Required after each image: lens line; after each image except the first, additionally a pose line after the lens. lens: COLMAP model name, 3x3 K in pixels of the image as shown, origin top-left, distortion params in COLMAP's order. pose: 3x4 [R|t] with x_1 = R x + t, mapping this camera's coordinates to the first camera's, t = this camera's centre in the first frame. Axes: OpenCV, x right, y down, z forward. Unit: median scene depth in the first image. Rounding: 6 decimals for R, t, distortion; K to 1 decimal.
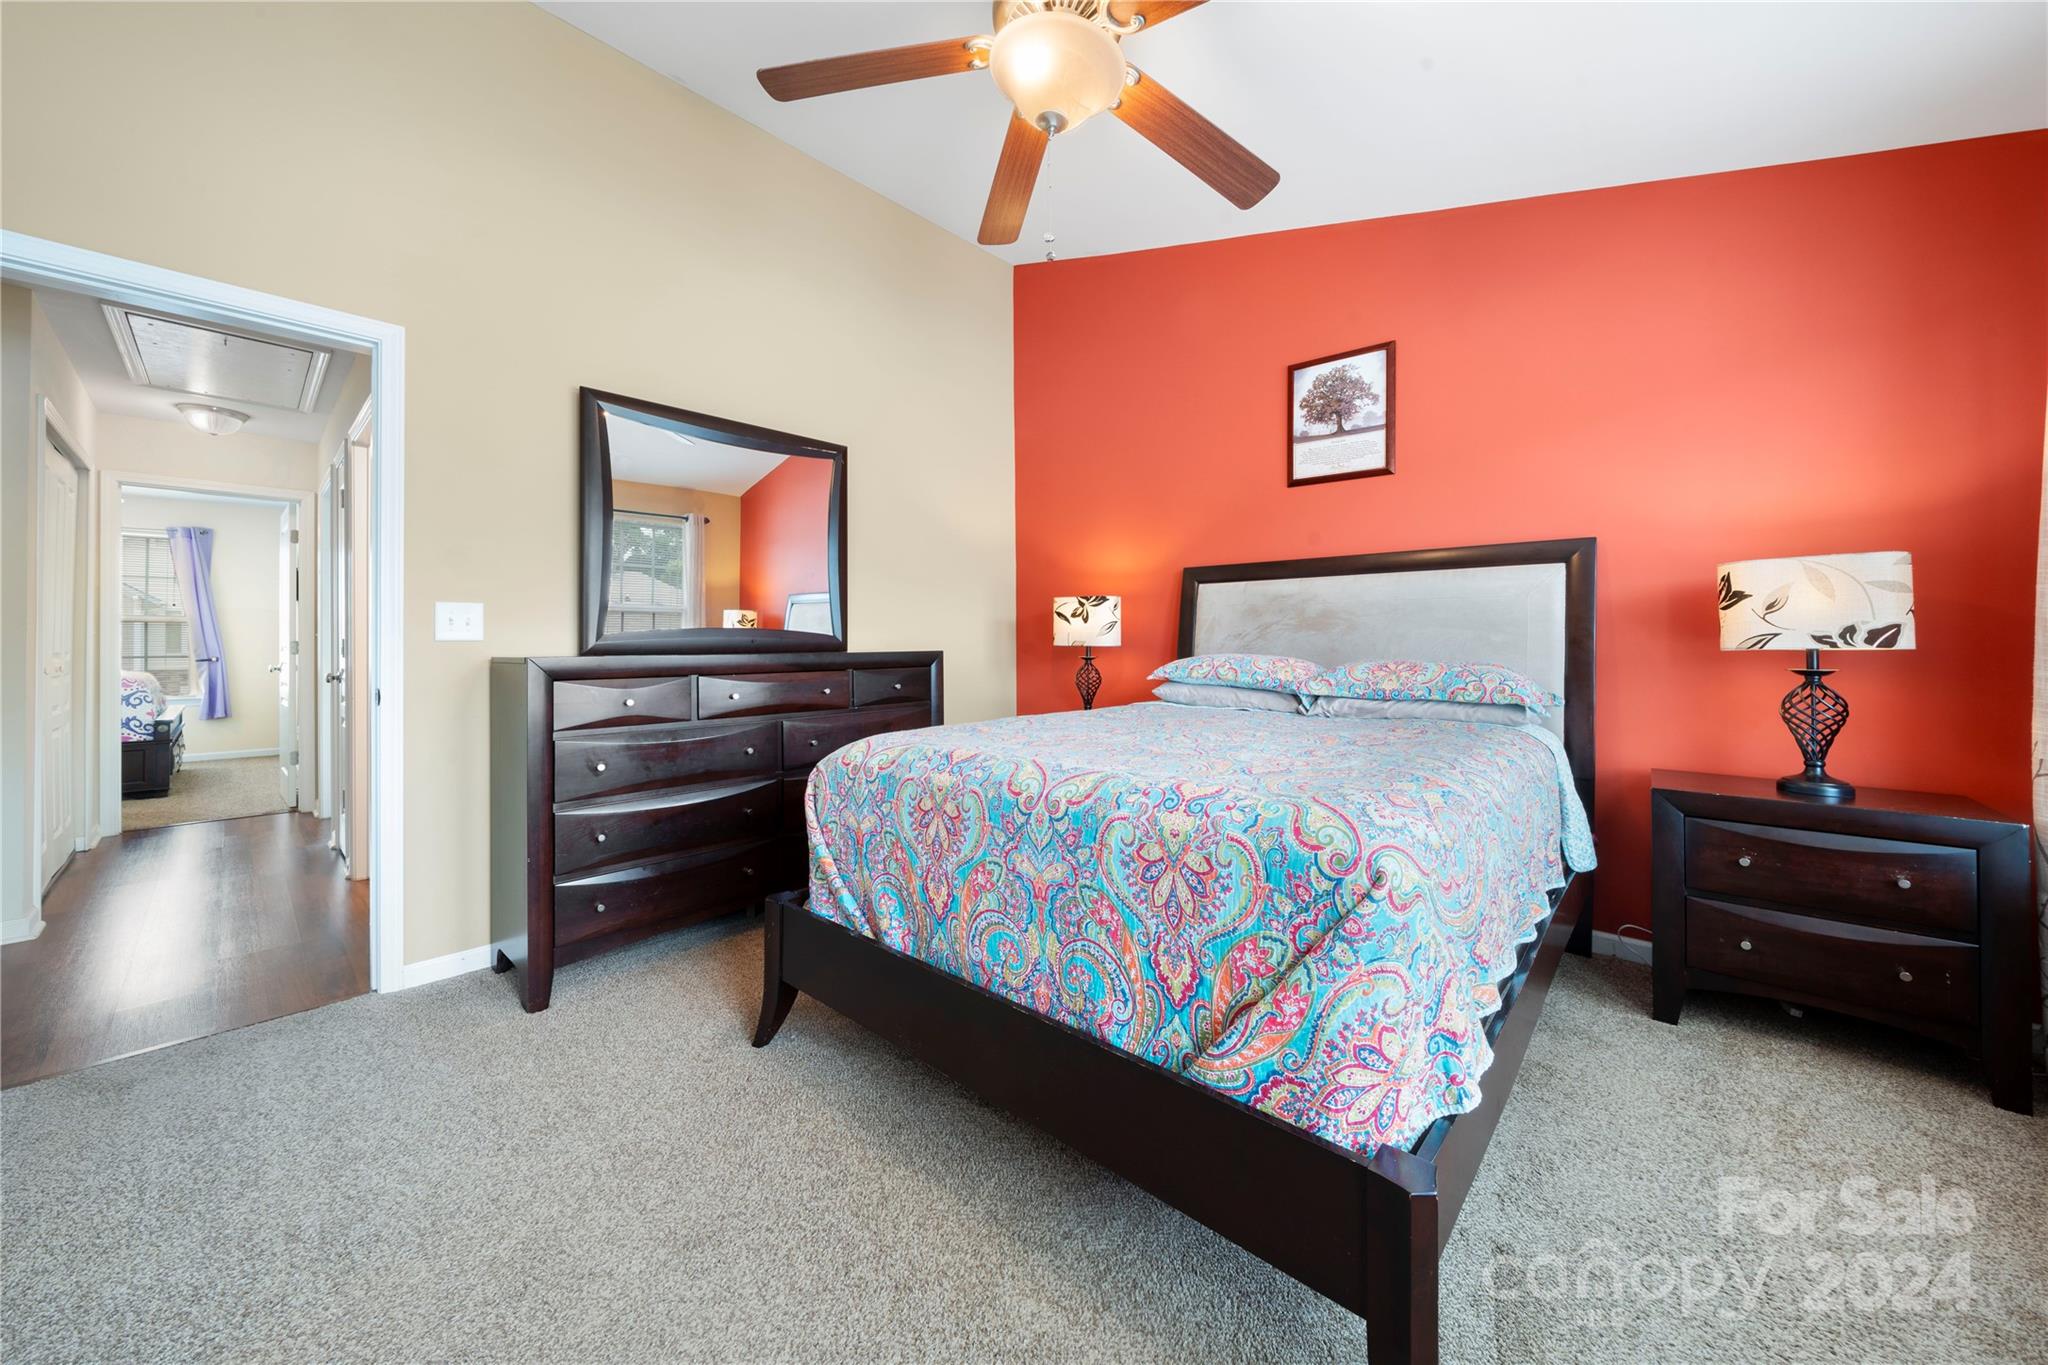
lens RADIAL K [[717.8, 0, 1019.6], [0, 717.8, 638.0], [0, 0, 1]] dist [-0.000245, 0.000071]
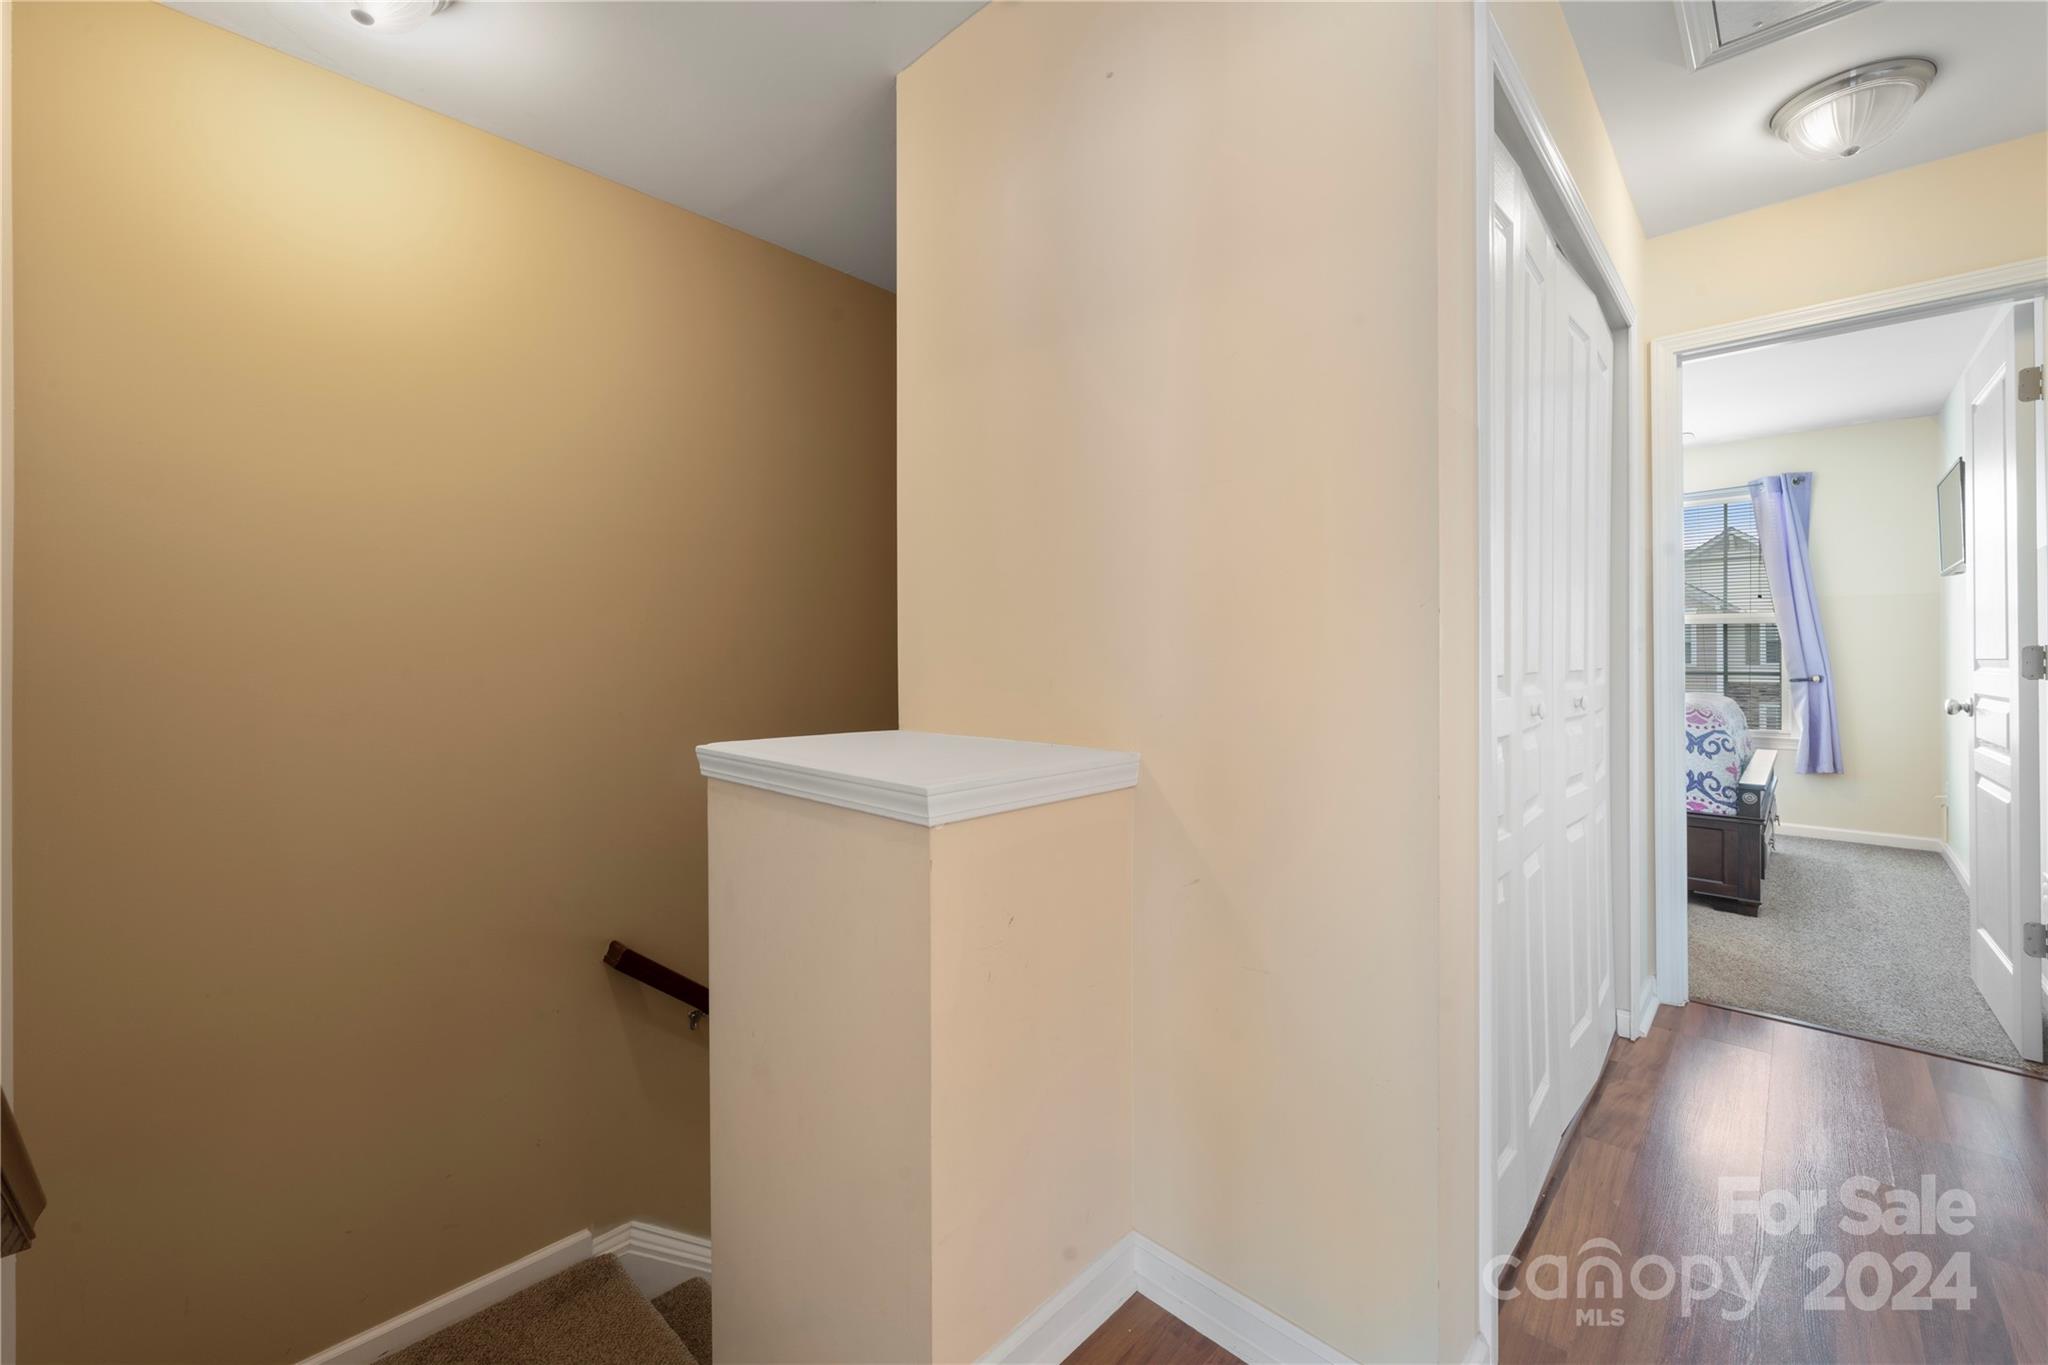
lens RADIAL K [[824.4, 0, 1026.6], [0, 824.4, 650.8], [0, 0, 1]] dist [-0.001919, -0.000082]
pose [[-0.018205, -0.003285, -0.999829, -0.512818], [0.007120, 0.999969, -0.003415, 0.003879], [0.999809, -0.007181, -0.018181, 0.424631]]
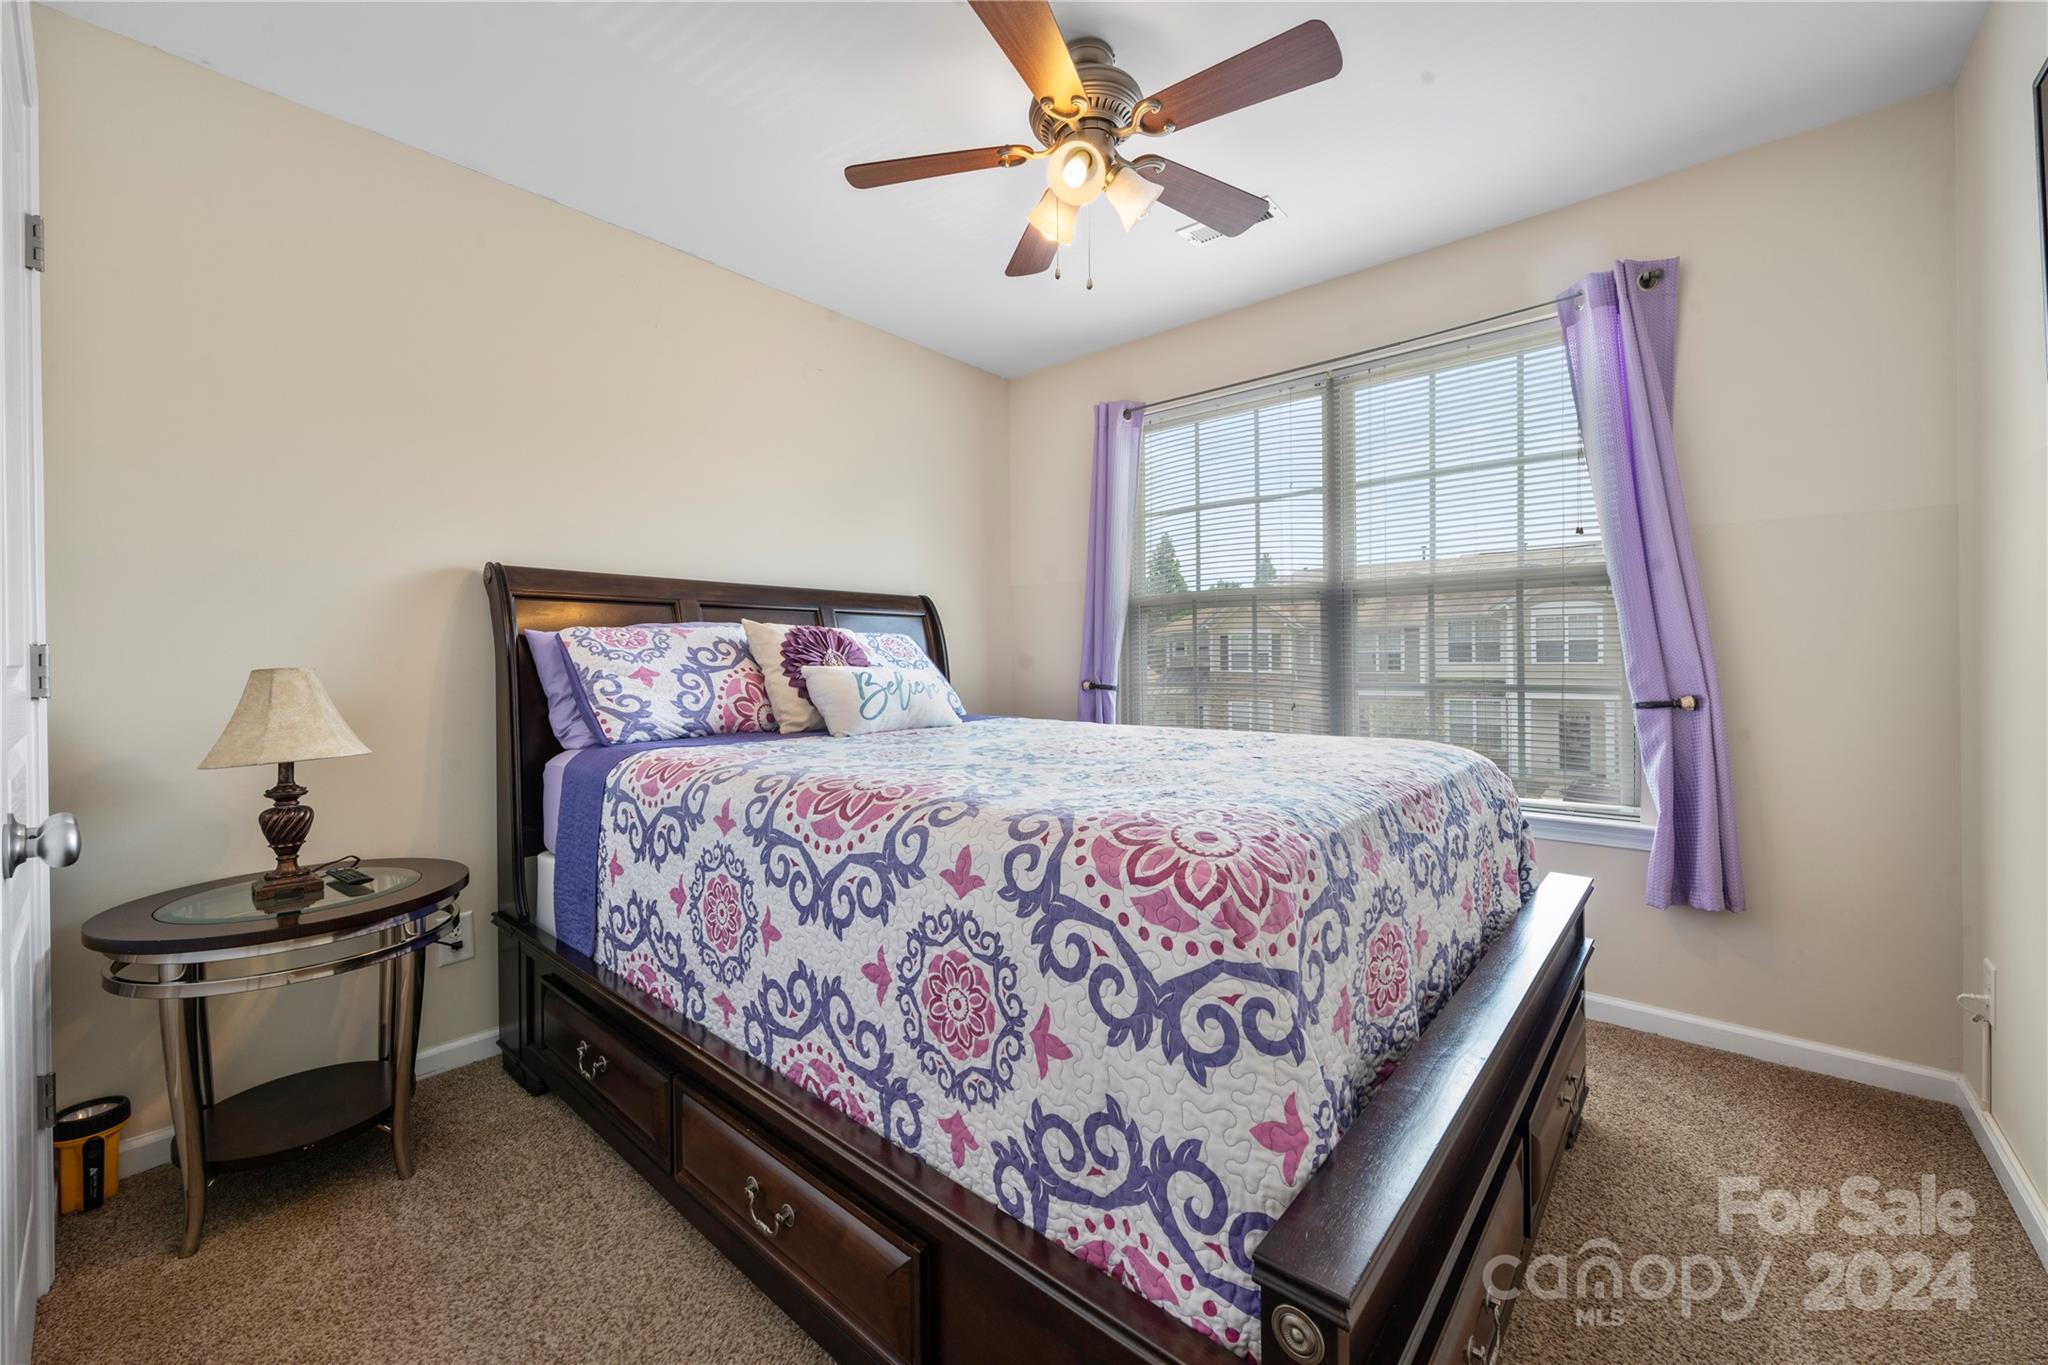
lens RADIAL K [[824.4, 0, 1026.6], [0, 824.4, 650.8], [0, 0, 1]] dist [-0.001919, -0.000082]
pose [[0.037761, -0.004391, -0.999277, -1.052211], [0.013108, 0.999906, -0.003899, 0.009140], [0.999201, -0.012952, 0.037815, 0.948171]]
